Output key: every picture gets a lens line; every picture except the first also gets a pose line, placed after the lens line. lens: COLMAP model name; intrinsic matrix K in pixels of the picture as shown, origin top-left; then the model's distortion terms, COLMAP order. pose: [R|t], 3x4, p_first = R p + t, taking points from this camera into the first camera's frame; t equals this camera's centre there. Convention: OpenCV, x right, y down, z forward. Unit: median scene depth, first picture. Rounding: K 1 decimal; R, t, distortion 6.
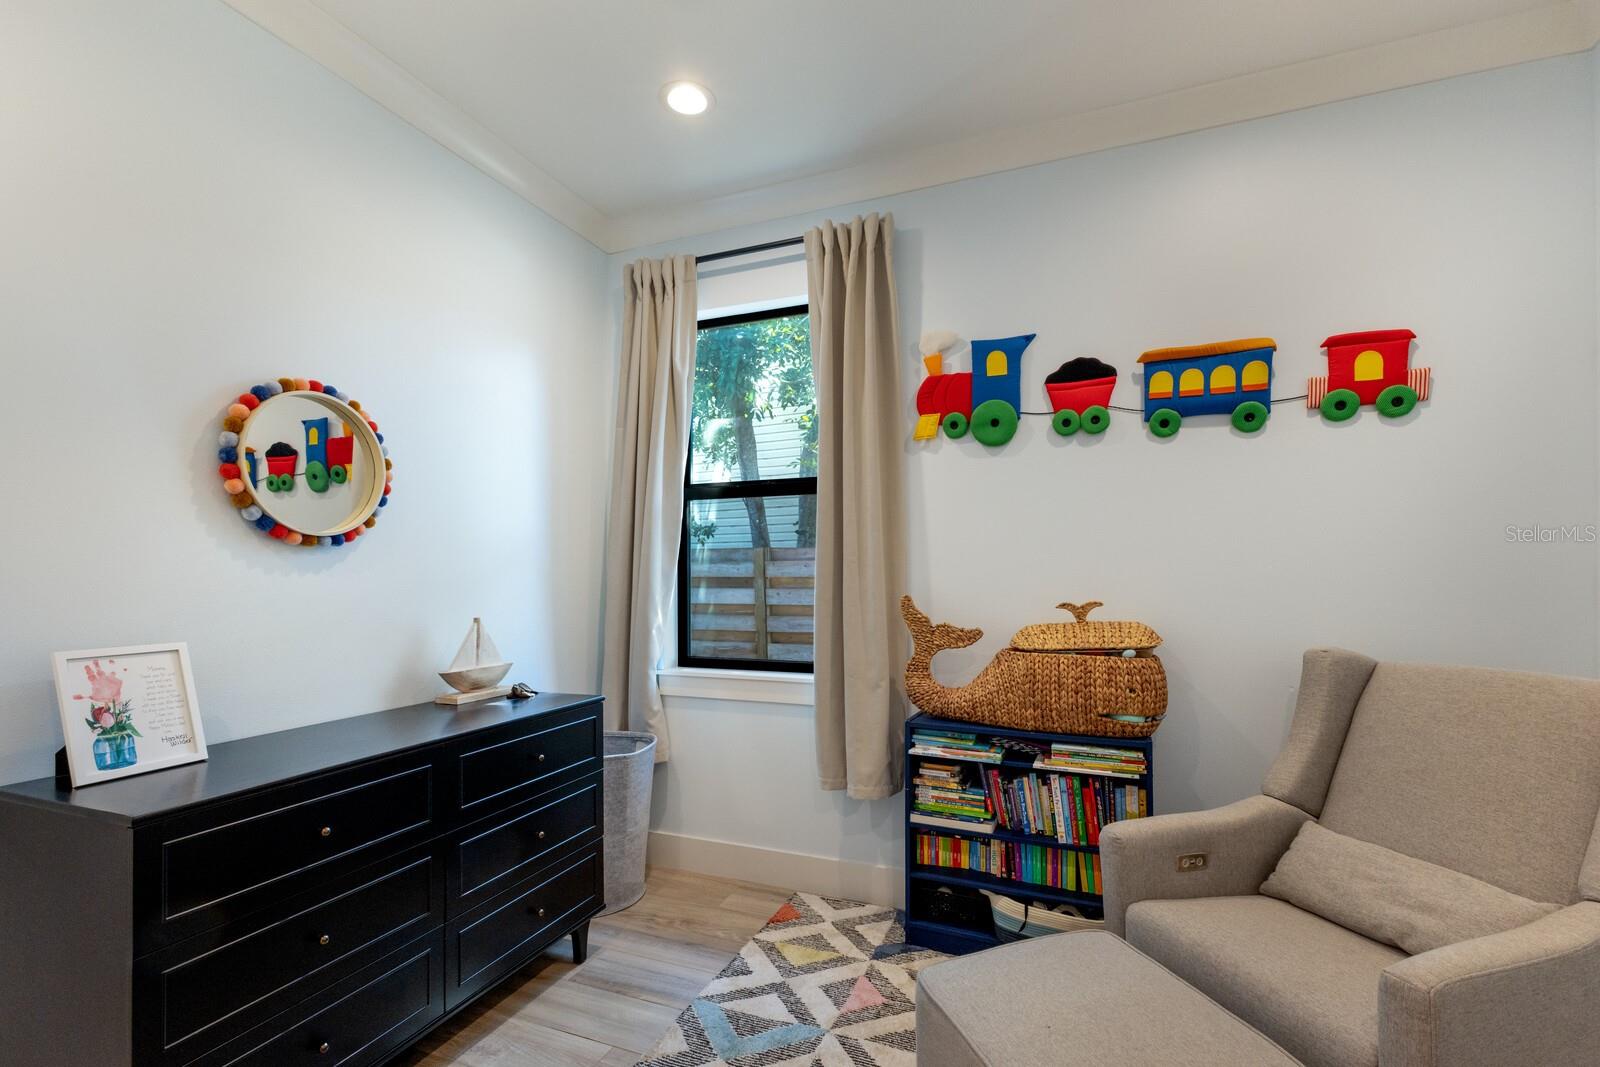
lens RADIAL K [[706.2, 0, 795.7], [0, 706.2, 547.1], [0, 0, 1]] dist [0.008526, -0.000349]
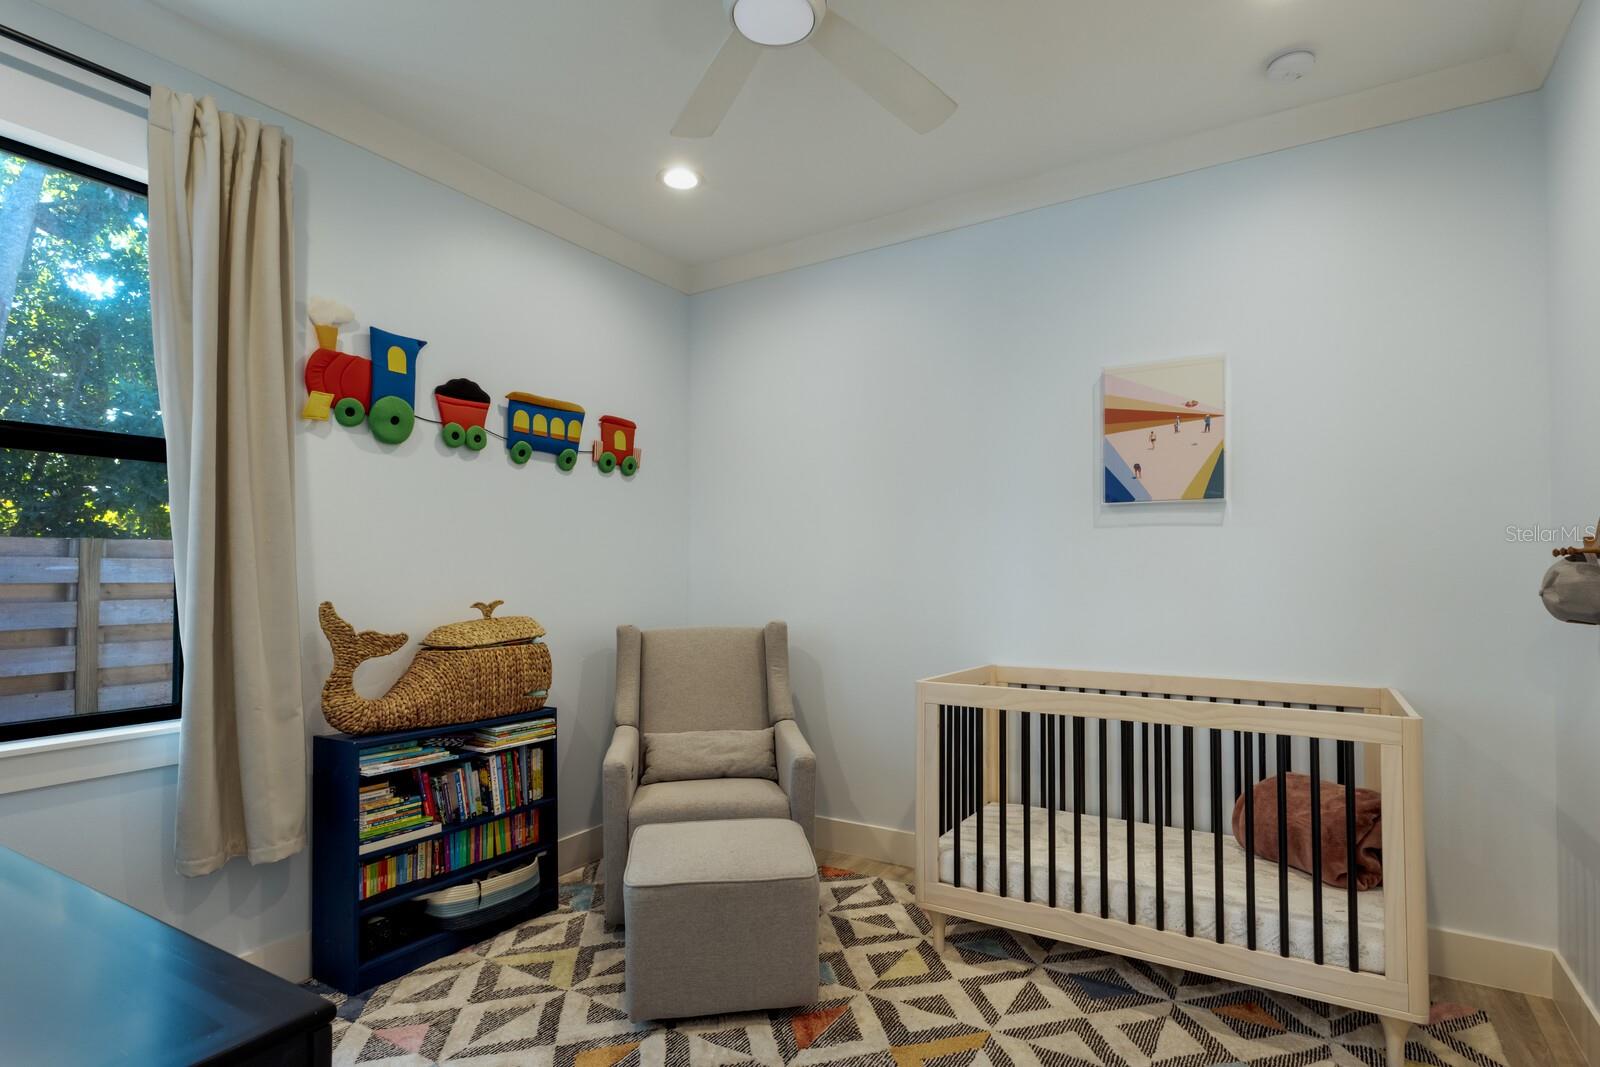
lens RADIAL K [[811.1, 0, 800.1], [0, 811.1, 533.7], [0, 0, 1]] dist [0.027346, -0.012706]
pose [[0.177461, 0.053328, 0.982682, -0.763751], [-0.026107, 0.998434, -0.049468, 0.020886], [-0.983781, -0.016876, 0.178576, 0.273867]]
